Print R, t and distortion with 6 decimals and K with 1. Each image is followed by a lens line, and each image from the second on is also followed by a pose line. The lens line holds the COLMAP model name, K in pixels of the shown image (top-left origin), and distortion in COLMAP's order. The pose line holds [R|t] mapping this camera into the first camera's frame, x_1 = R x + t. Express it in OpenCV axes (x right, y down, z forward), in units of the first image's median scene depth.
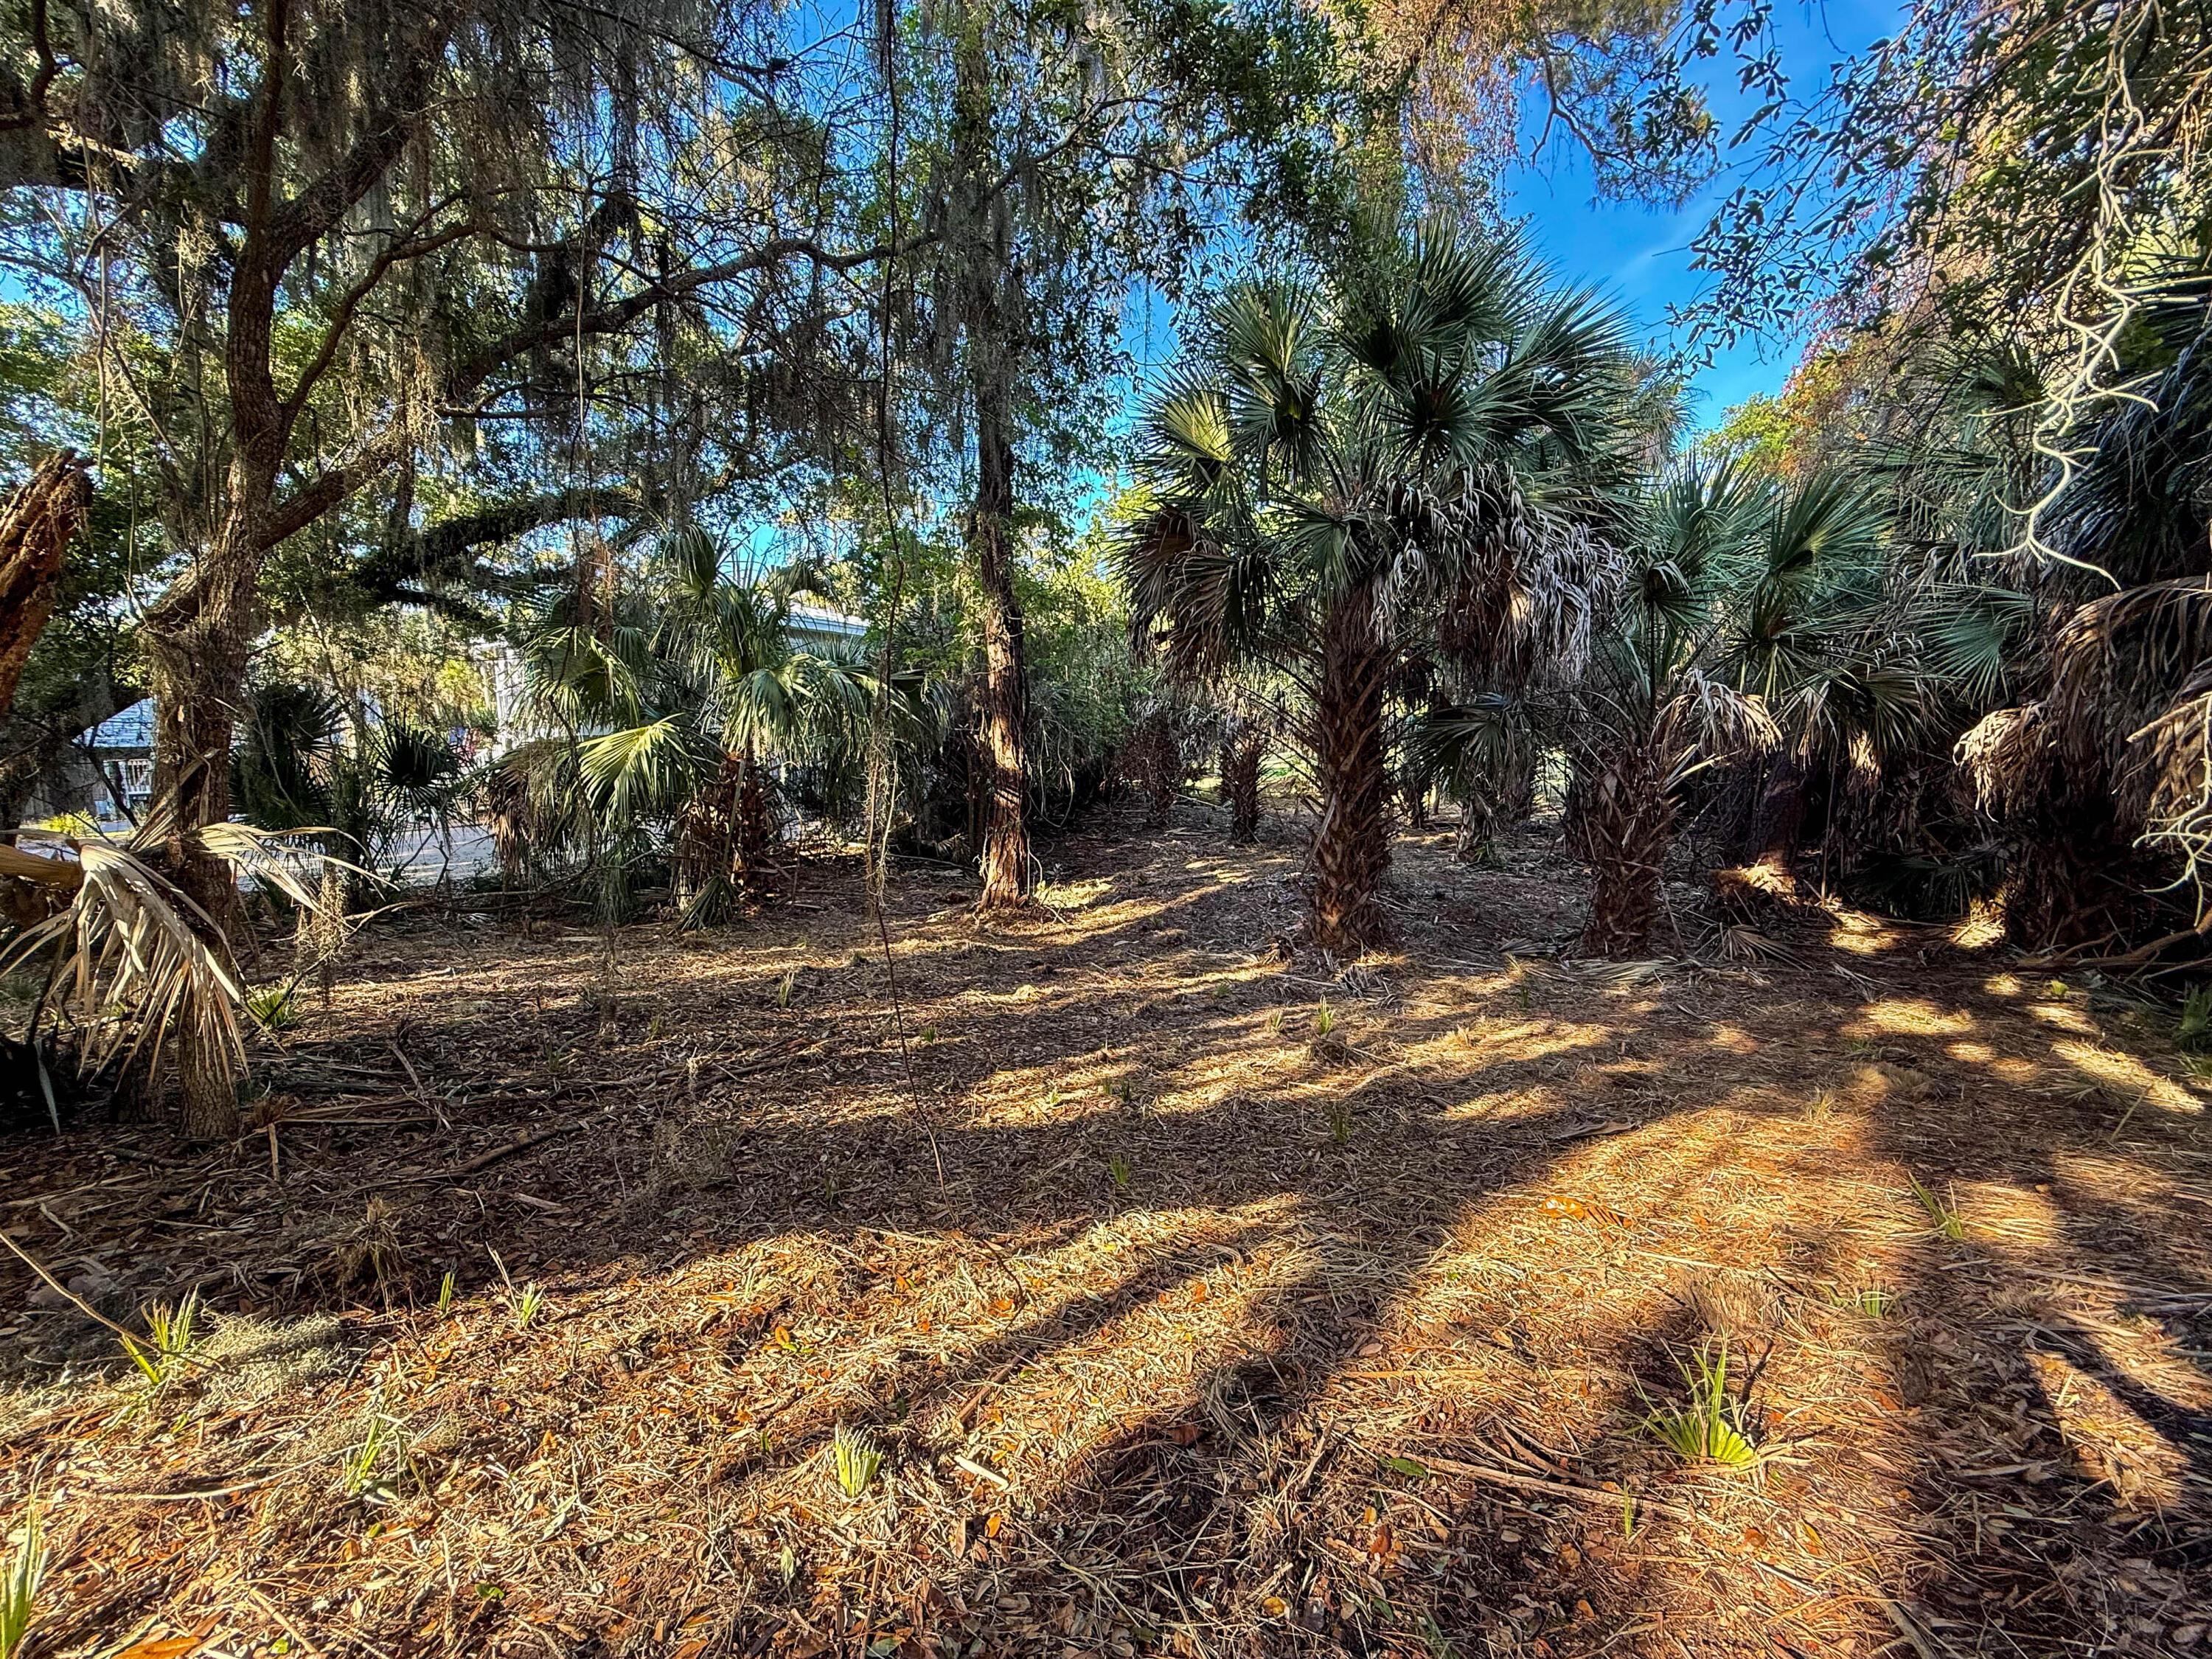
lens RADIAL K [[892.7, 0, 1106.0], [0, 892.7, 825.3], [0, 0, 1]] dist [-0.003627, -0.000066]
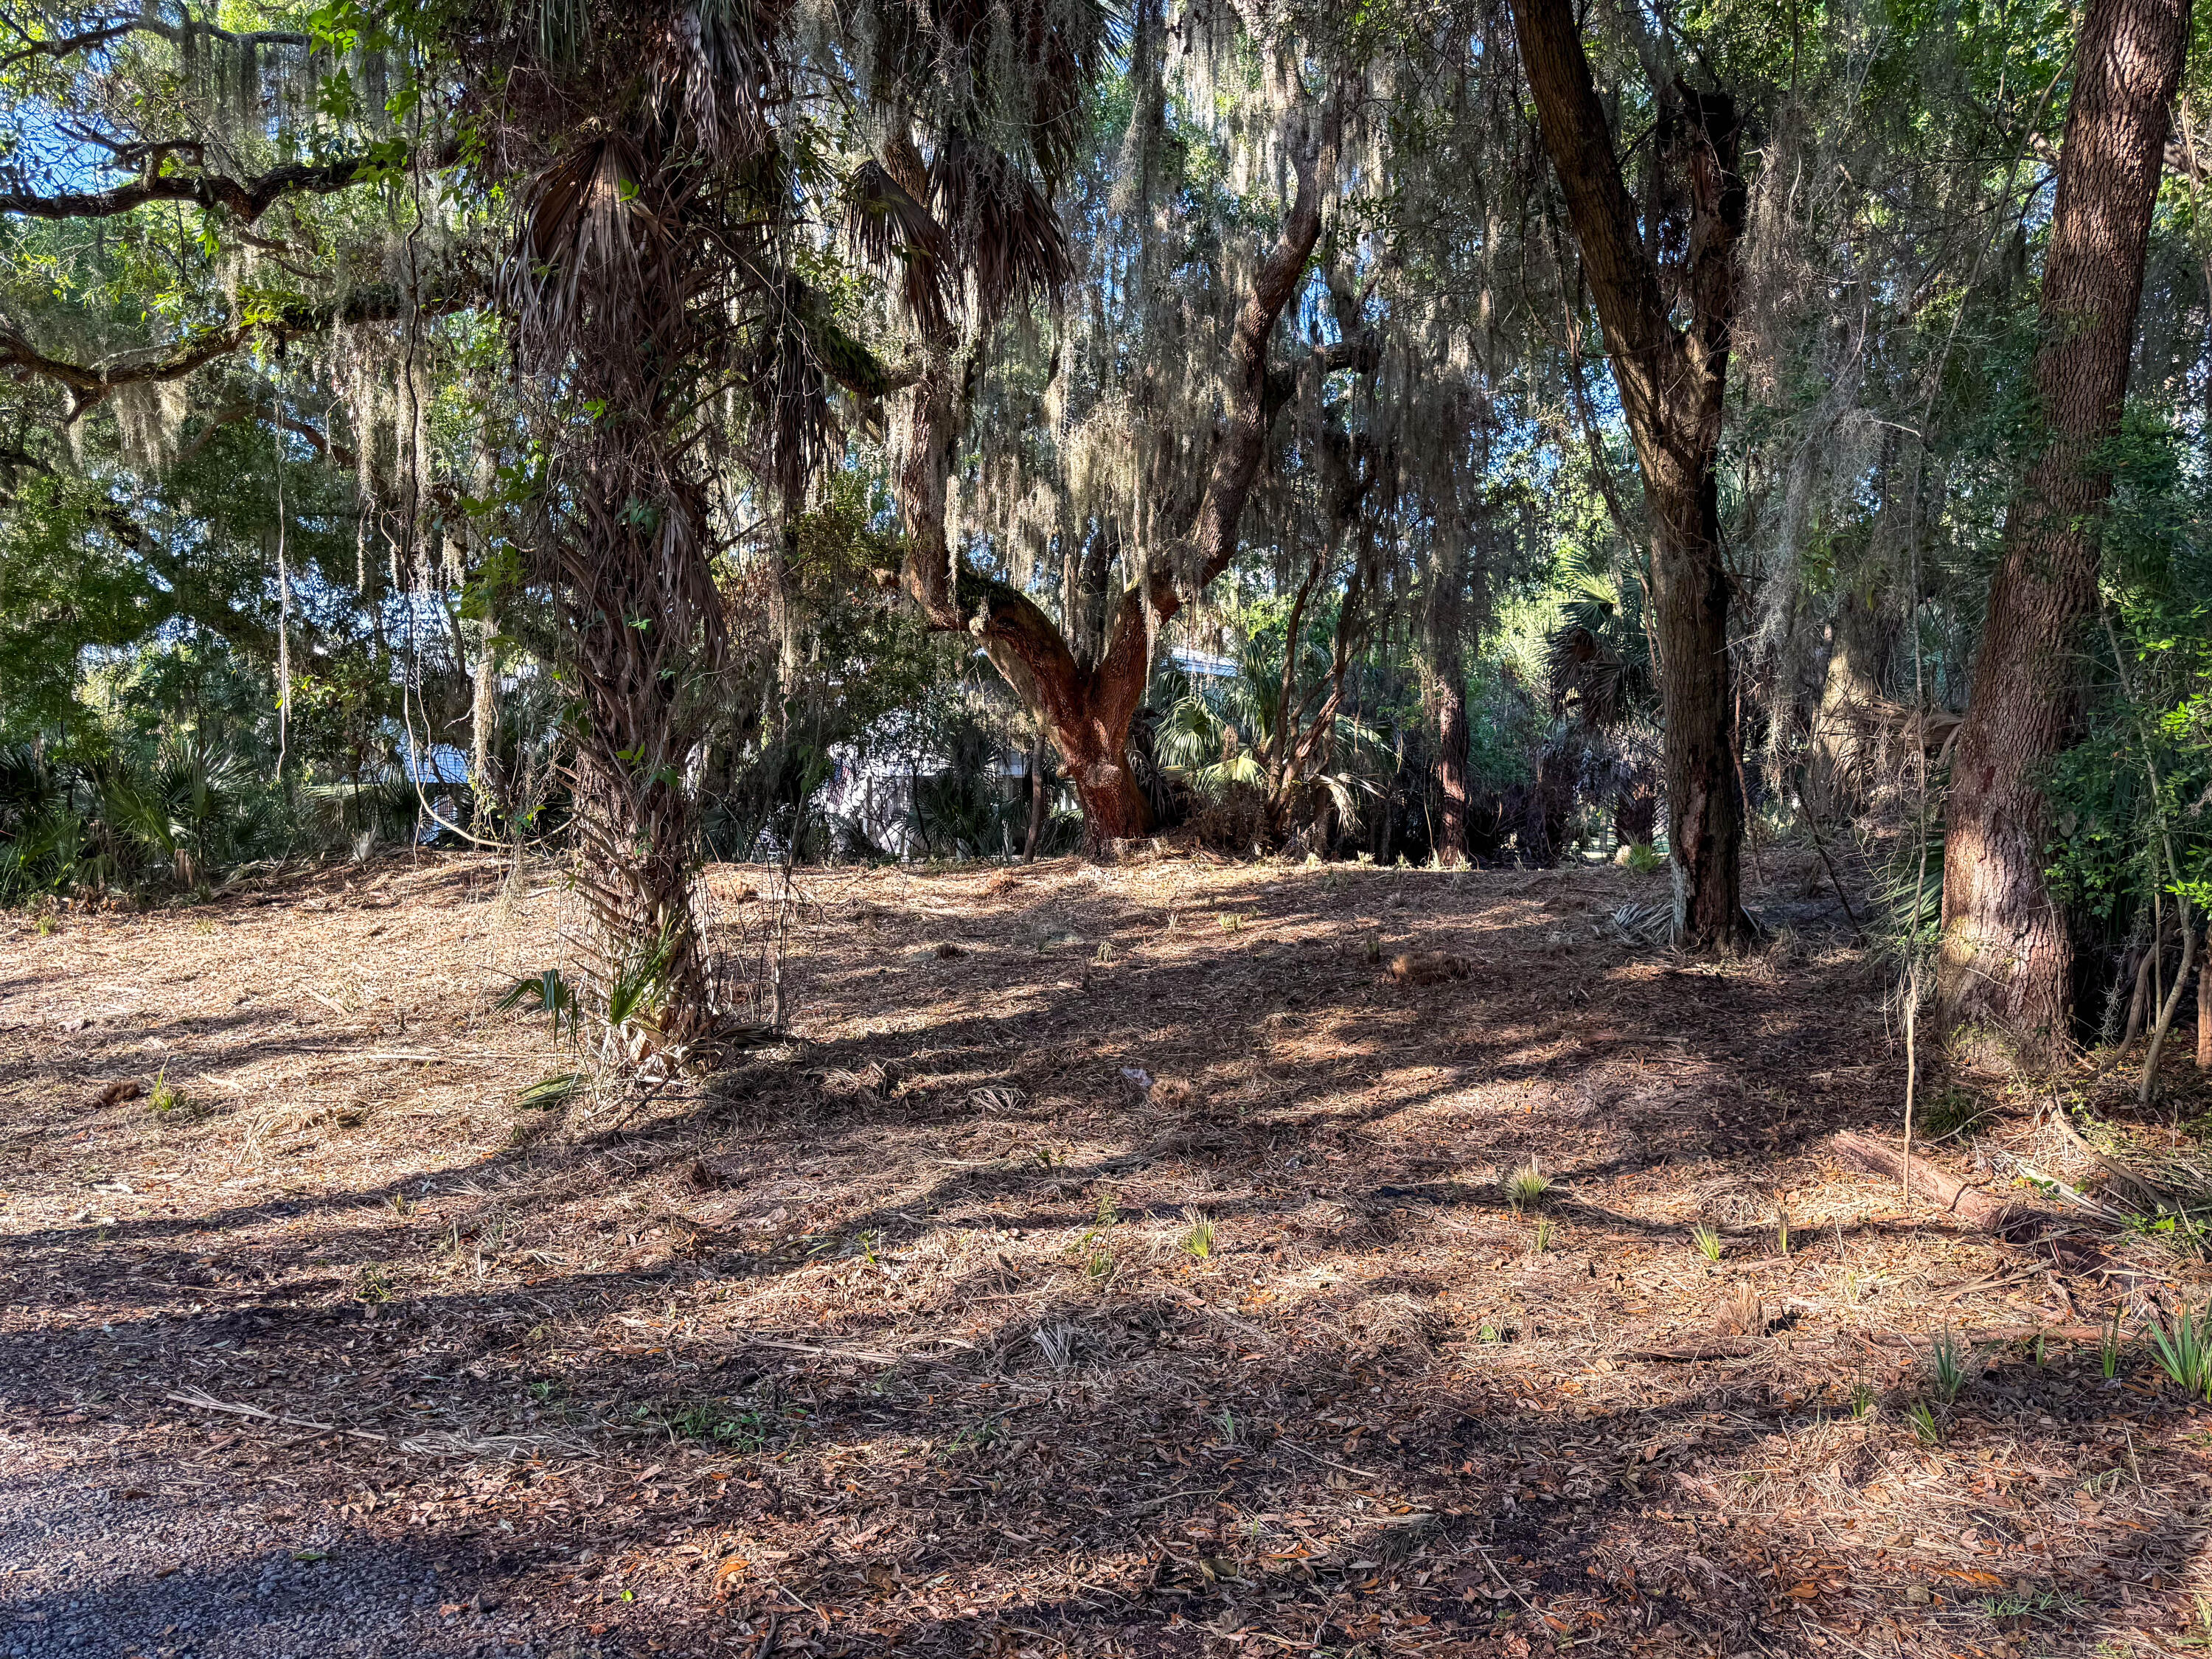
lens RADIAL K [[1614.9, 0, 1103.0], [0, 1614.9, 830.8], [0, 0, 1]] dist [-0.032409, 0.042248]
pose [[0.983623, 0.016239, -0.179507, -0.191173], [-0.031760, 0.995965, -0.083930, 0.208909], [0.177420, 0.088256, 0.980170, -1.469080]]
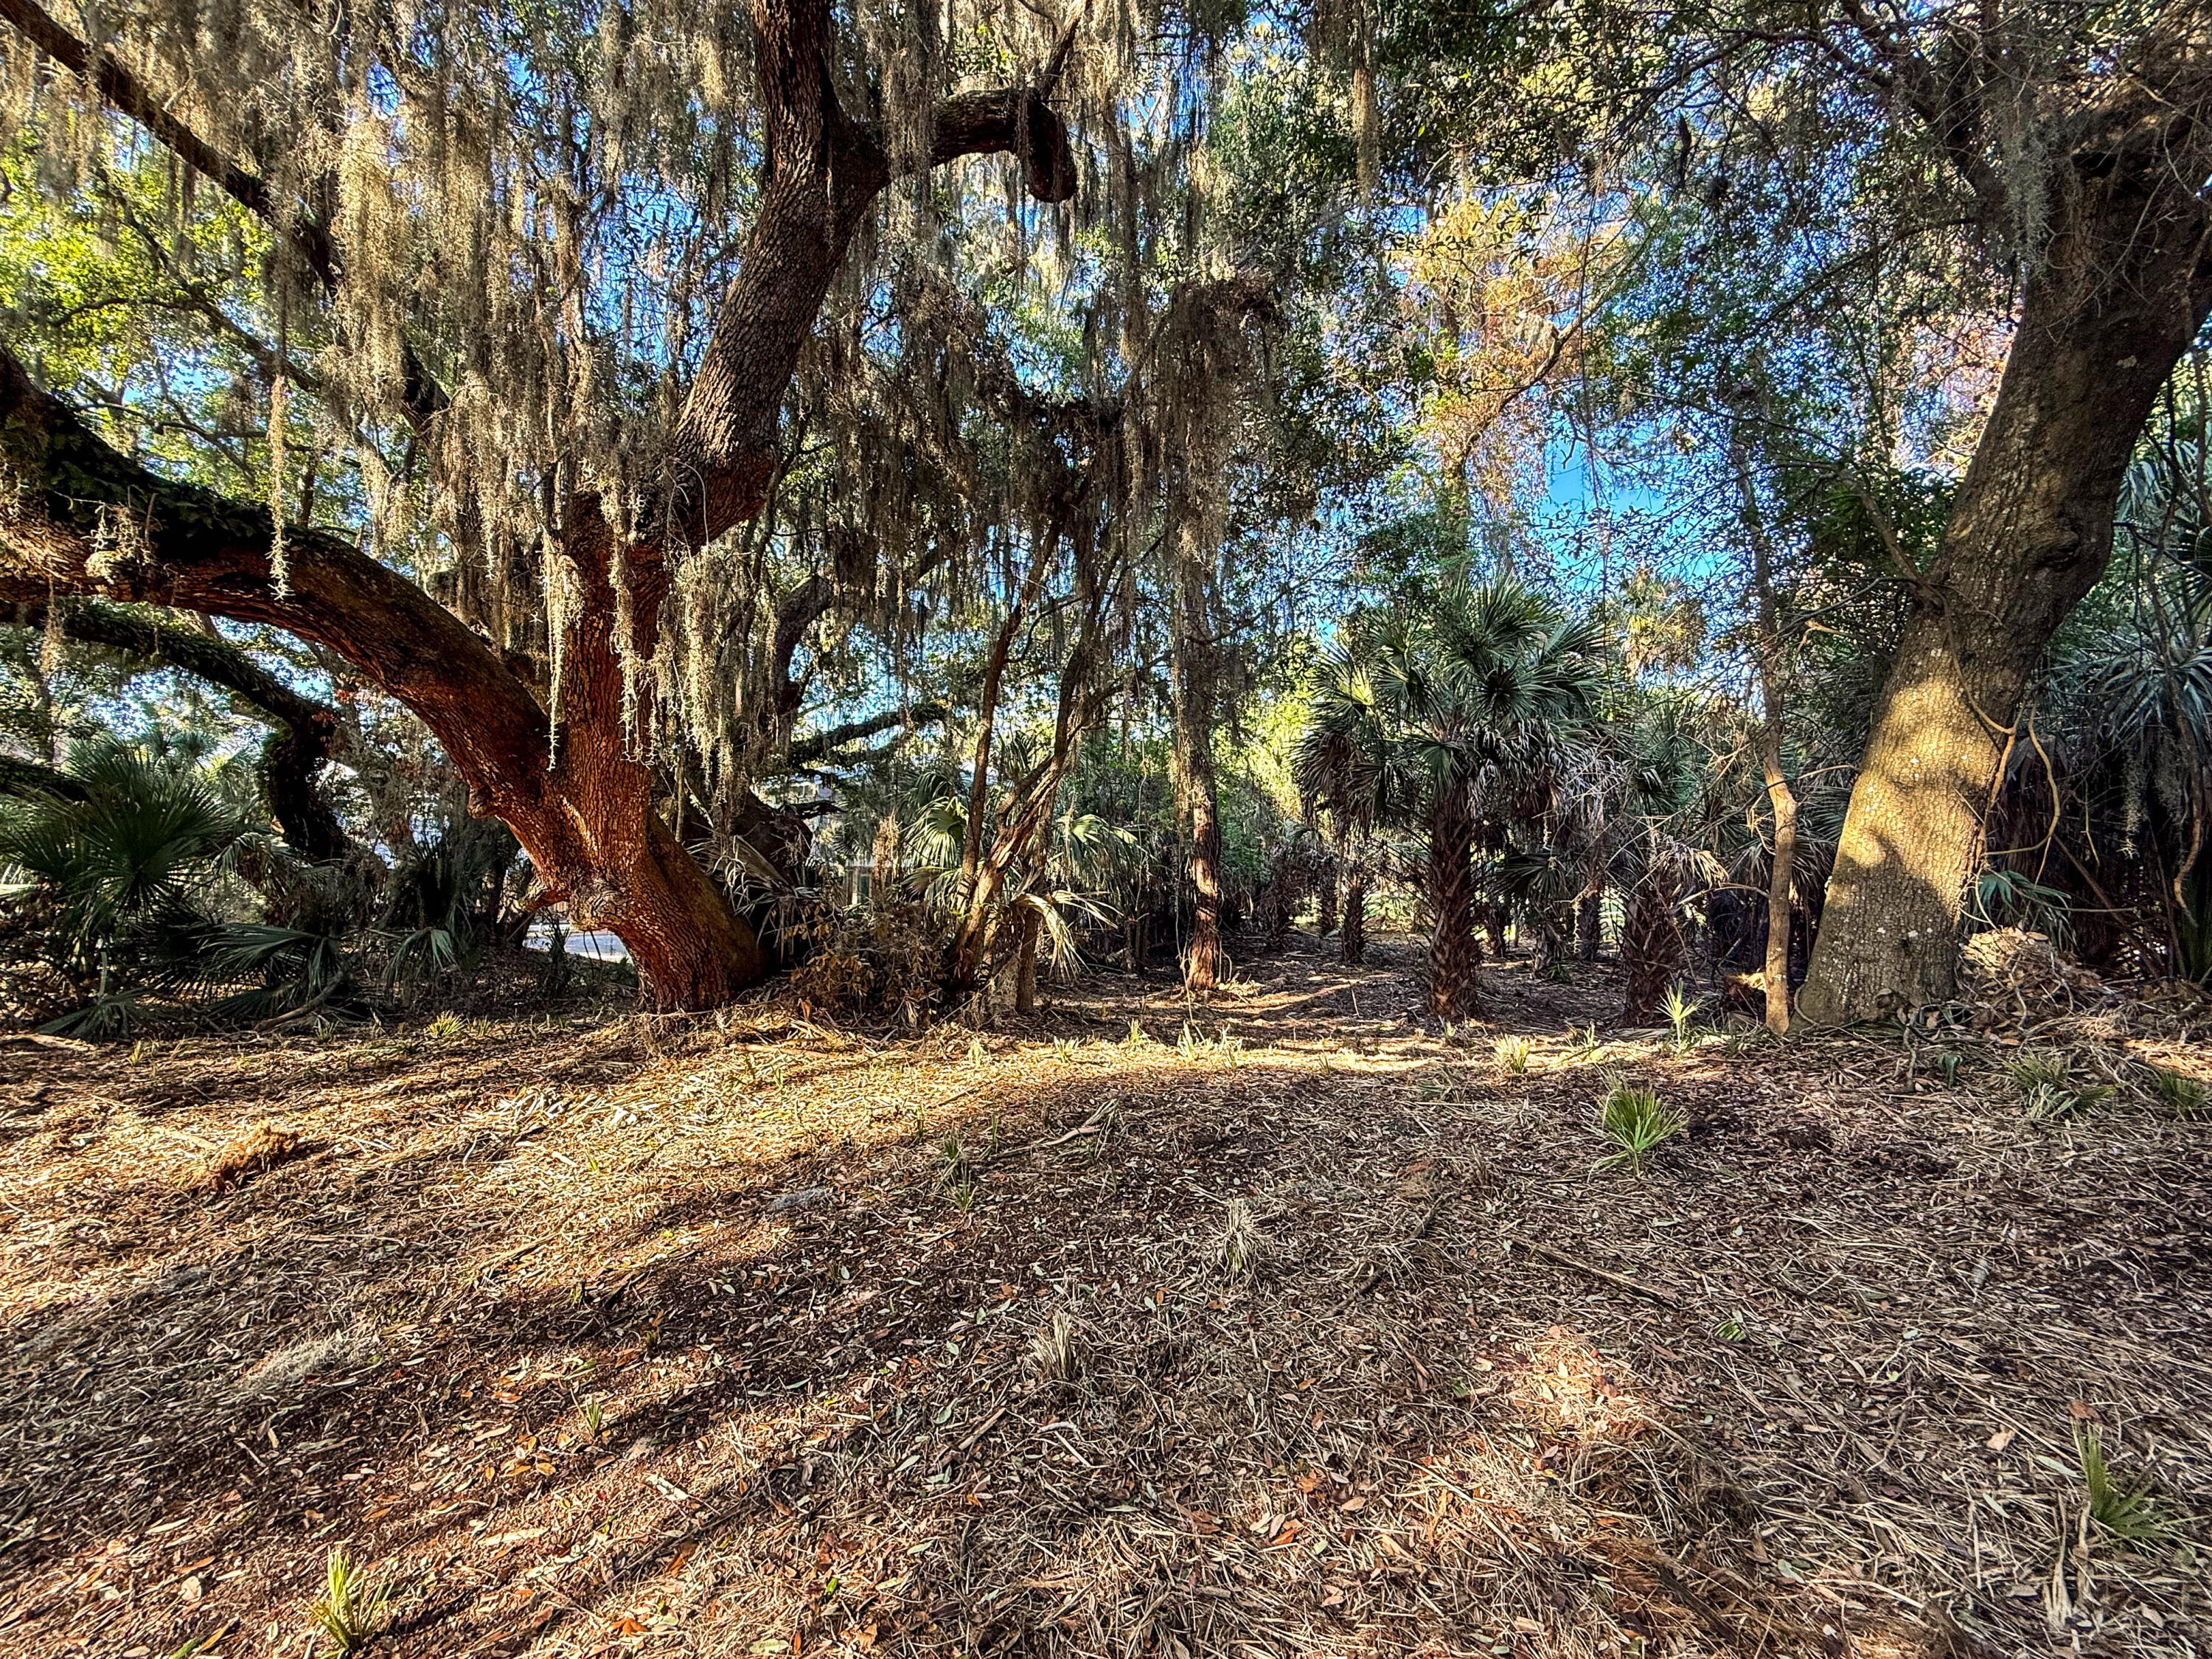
lens RADIAL K [[892.7, 0, 1105.5], [0, 892.7, 829.2], [0, 0, 1]] dist [-0.003627, -0.000066]
pose [[0.996917, 0.011876, -0.077553, -0.162376], [-0.023550, 0.988194, -0.151390, 0.056457], [0.074840, 0.152750, 0.985427, -0.454728]]
